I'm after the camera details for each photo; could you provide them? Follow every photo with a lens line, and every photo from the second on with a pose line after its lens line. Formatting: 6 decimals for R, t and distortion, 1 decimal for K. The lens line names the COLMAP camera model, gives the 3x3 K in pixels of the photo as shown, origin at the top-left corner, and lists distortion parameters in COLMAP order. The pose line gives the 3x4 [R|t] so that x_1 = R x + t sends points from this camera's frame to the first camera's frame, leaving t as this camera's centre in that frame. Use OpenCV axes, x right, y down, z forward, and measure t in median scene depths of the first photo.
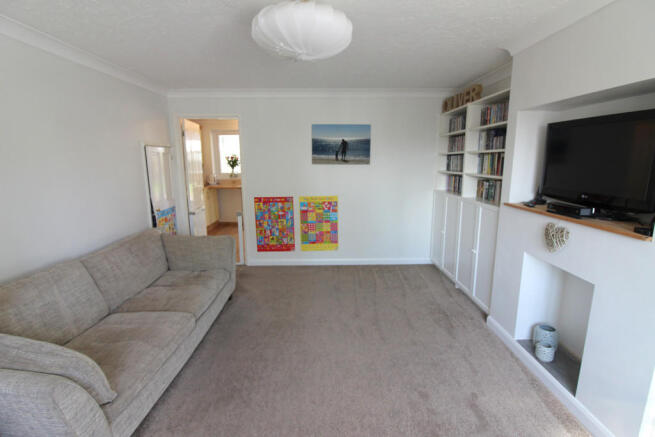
lens RADIAL K [[304.6, 0, 326.8], [0, 304.6, 211.4], [0, 0, 1]] dist [0.002287, -0.012393]
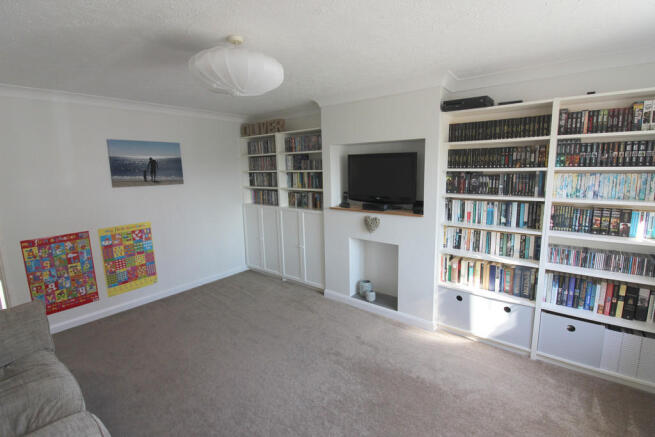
lens RADIAL K [[304.6, 0, 326.8], [0, 304.6, 211.4], [0, 0, 1]] dist [0.002287, -0.012393]
pose [[0.636741, -0.119598, 0.761746, -0.315428], [0.146489, 0.988669, 0.032776, -0.034906], [-0.757035, 0.090718, 0.647046, 0.045382]]
